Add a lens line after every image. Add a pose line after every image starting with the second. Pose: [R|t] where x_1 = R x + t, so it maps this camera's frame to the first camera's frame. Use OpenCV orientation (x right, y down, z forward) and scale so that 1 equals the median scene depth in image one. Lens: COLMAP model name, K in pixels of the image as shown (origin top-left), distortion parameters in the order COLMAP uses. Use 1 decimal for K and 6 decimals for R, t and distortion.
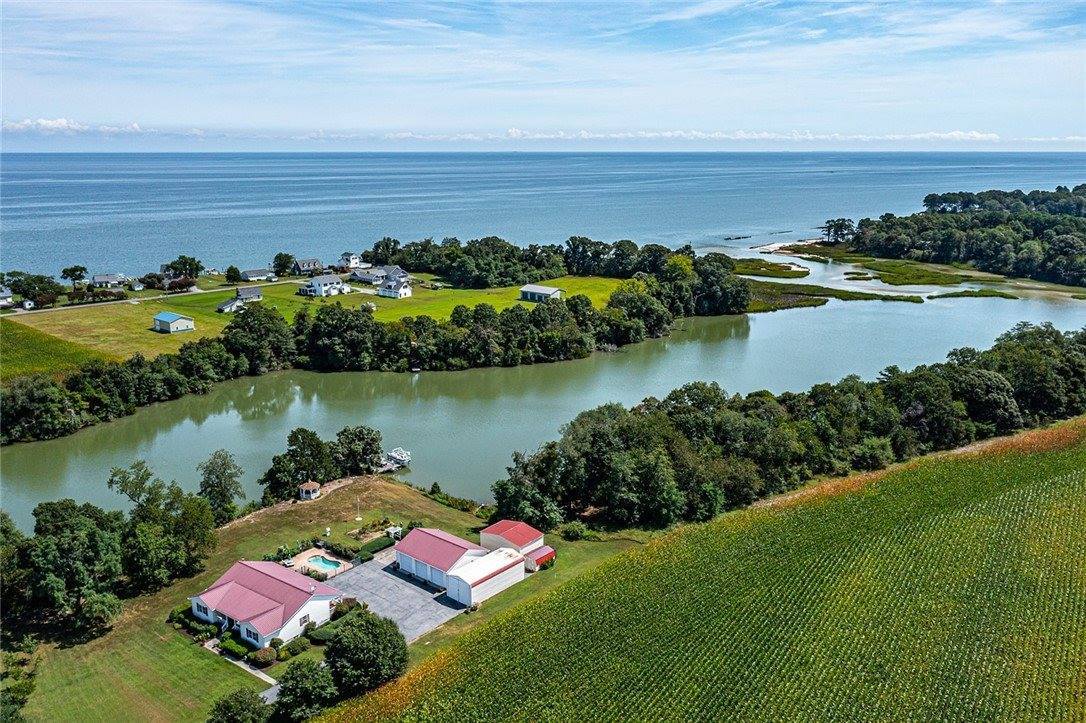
lens RADIAL K [[869.9, 0, 543.0], [0, 869.9, 361.5], [0, 0, 1]] dist [-0.010791, 0.001040]
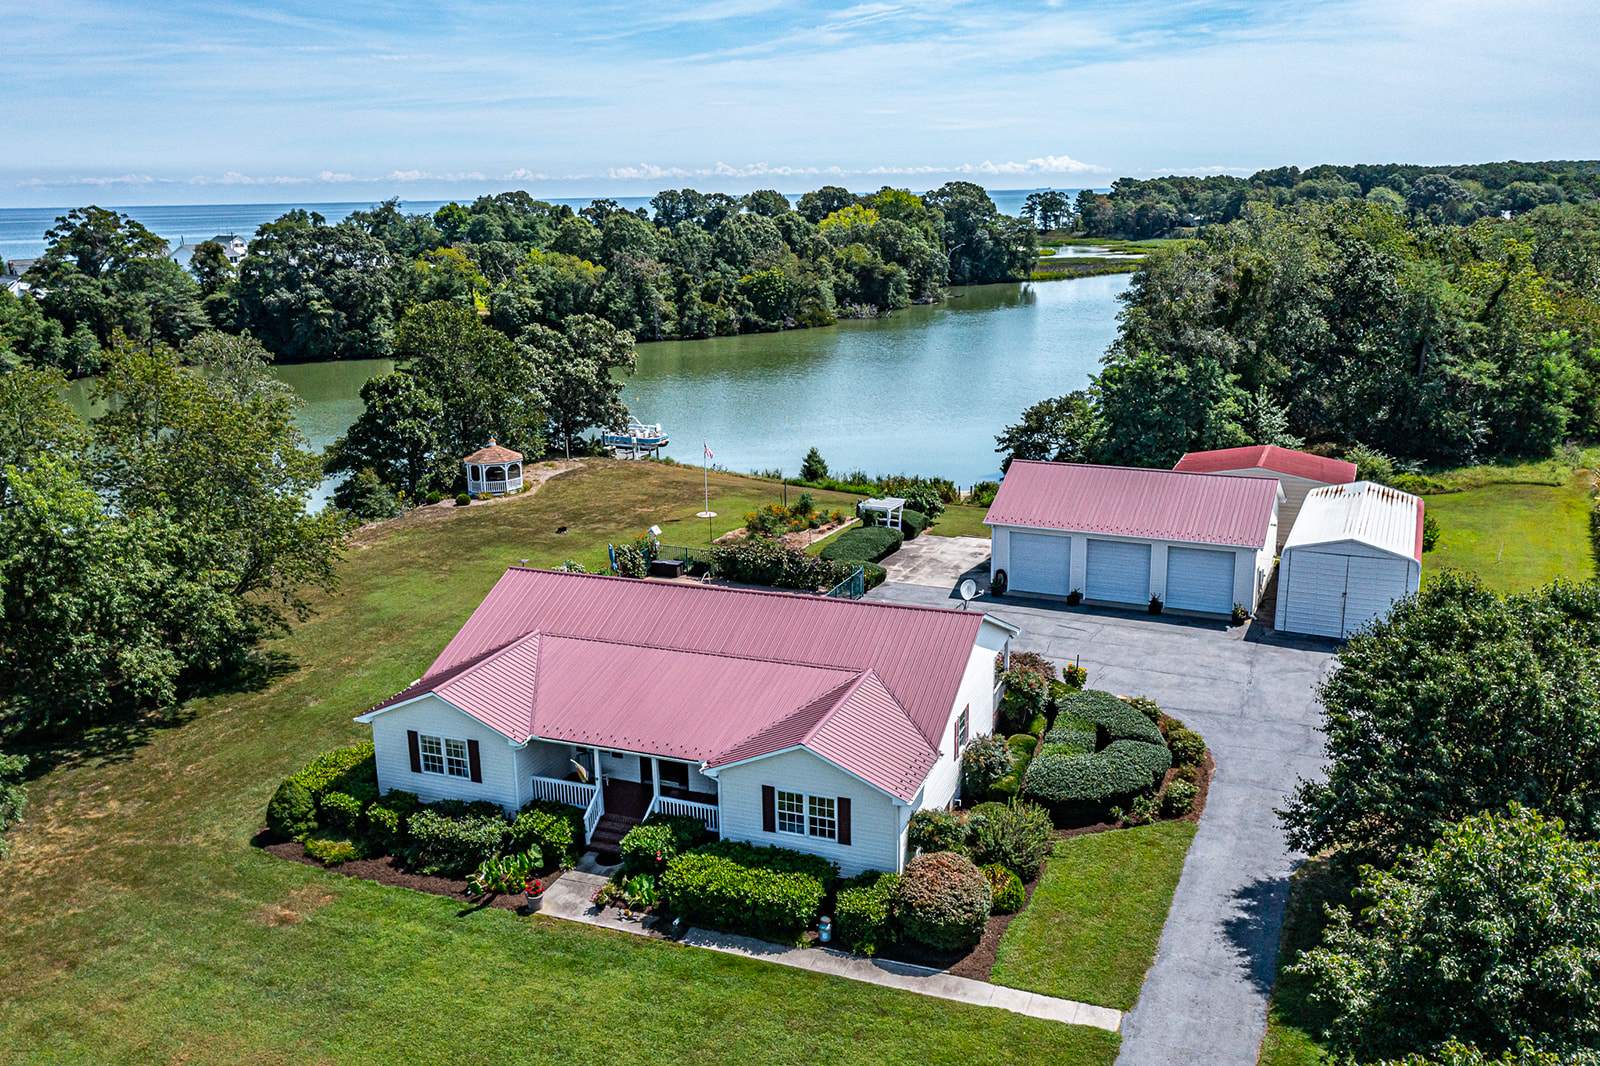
lens RADIAL K [[1307.9, 0, 800.0], [0, 1307.9, 533.0], [0, 0, 1]] dist [-0.015362, 0.000248]
pose [[0.965740, -0.081831, 0.246271, -0.184600], [0.079760, 0.996644, 0.018391, 0.112635], [-0.246949, 0.001881, 0.969027, 0.325990]]
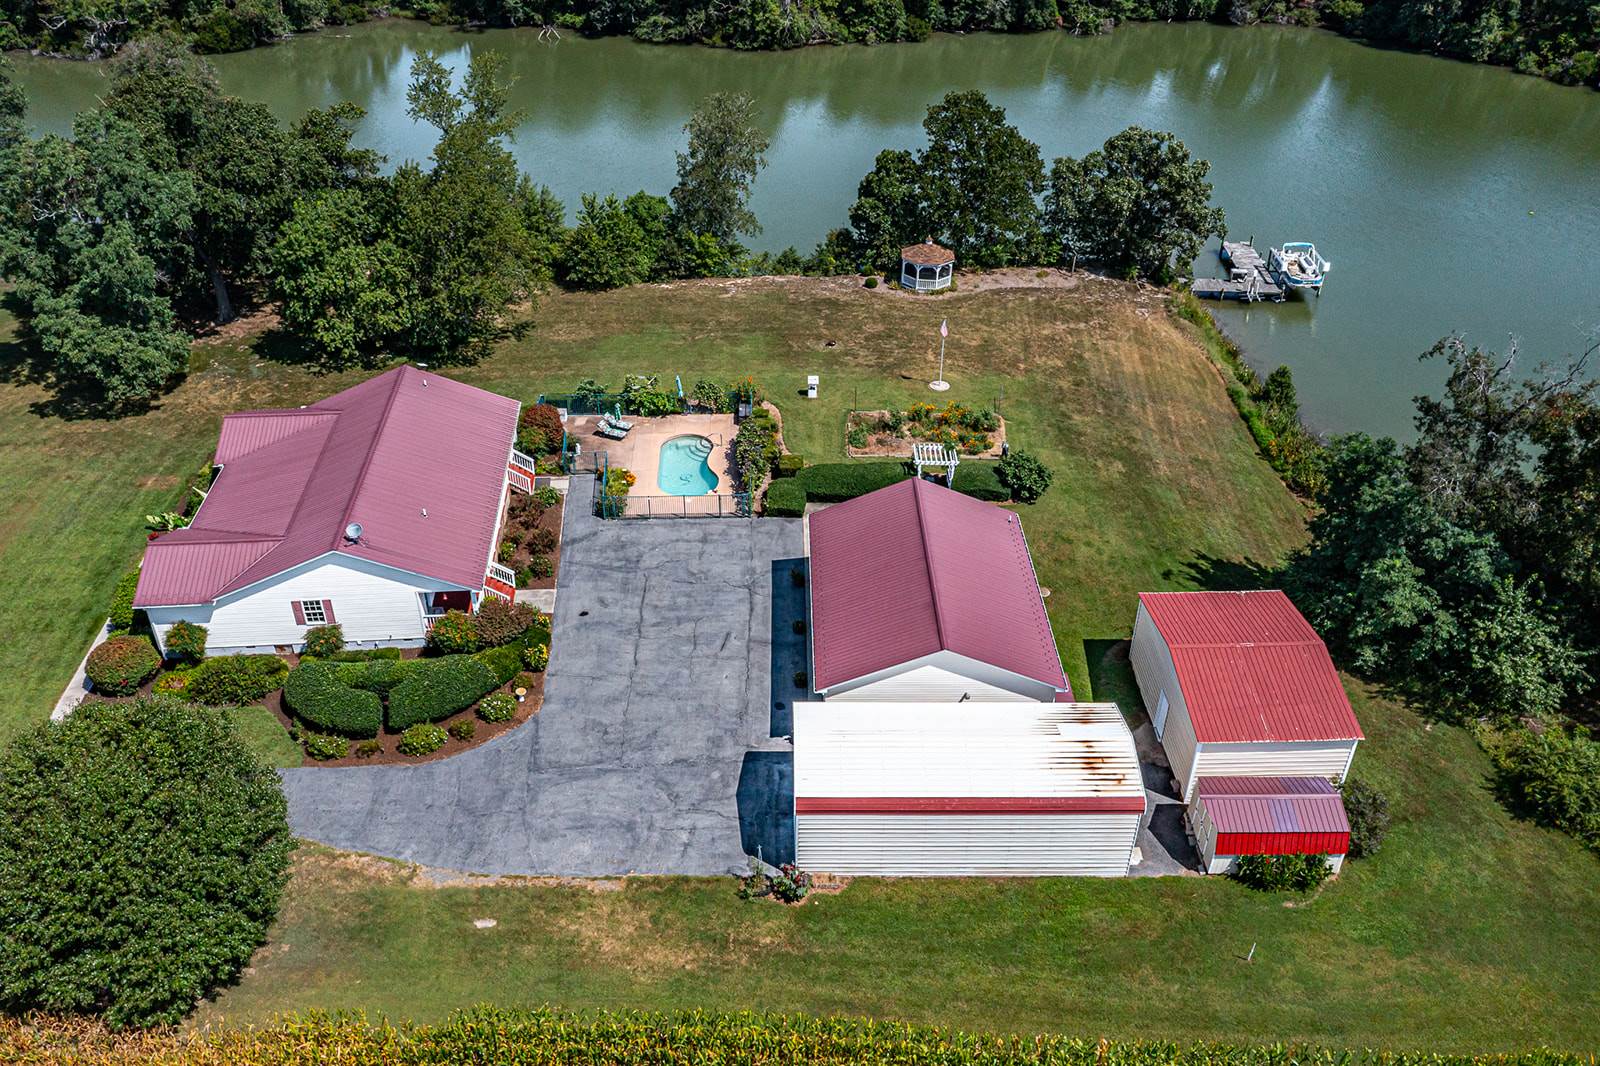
lens RADIAL K [[1251.2, 0, 800.0], [0, 1251.2, 533.0], [0, 0, 1]] dist [-0.011739, -0.007033]
pose [[0.647684, 0.423238, -0.633542, 0.049246], [-0.182664, 0.893525, 0.410179, 0.028142], [0.739689, -0.149941, 0.656032, 0.396665]]
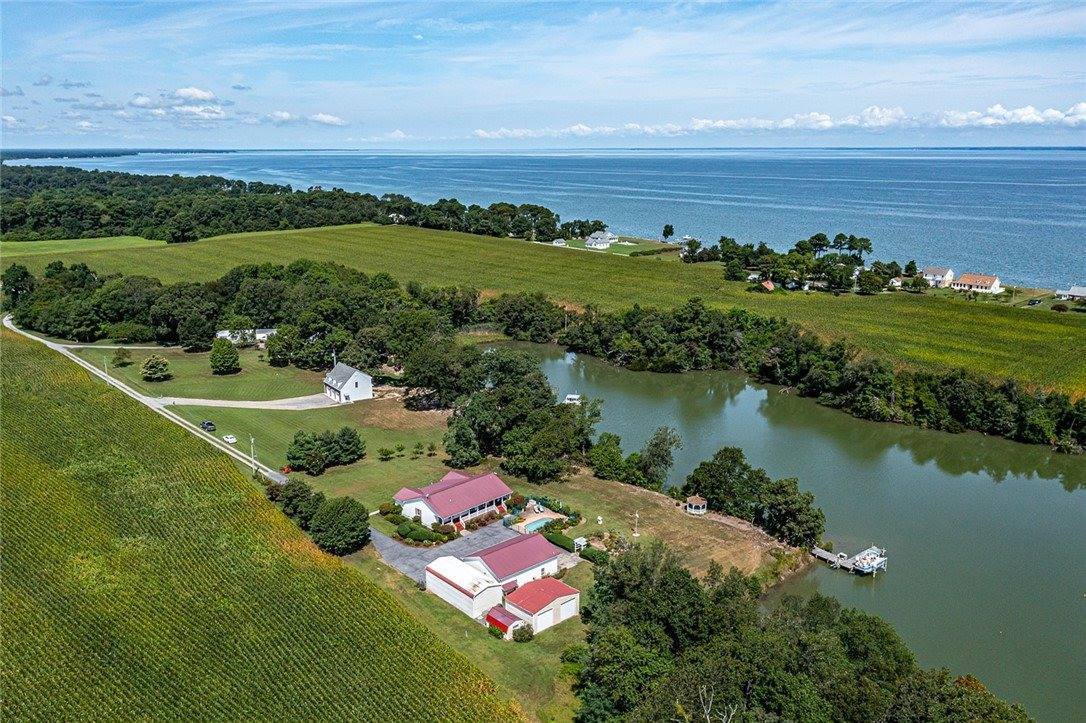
lens RADIAL K [[869.9, 0, 543.0], [0, 869.9, 361.5], [0, 0, 1]] dist [-0.010791, 0.001040]
pose [[-0.149846, 0.225821, -0.962575, 0.411277], [-0.227708, 0.939513, 0.255859, -0.130670], [0.962131, 0.257526, -0.089361, 0.579705]]
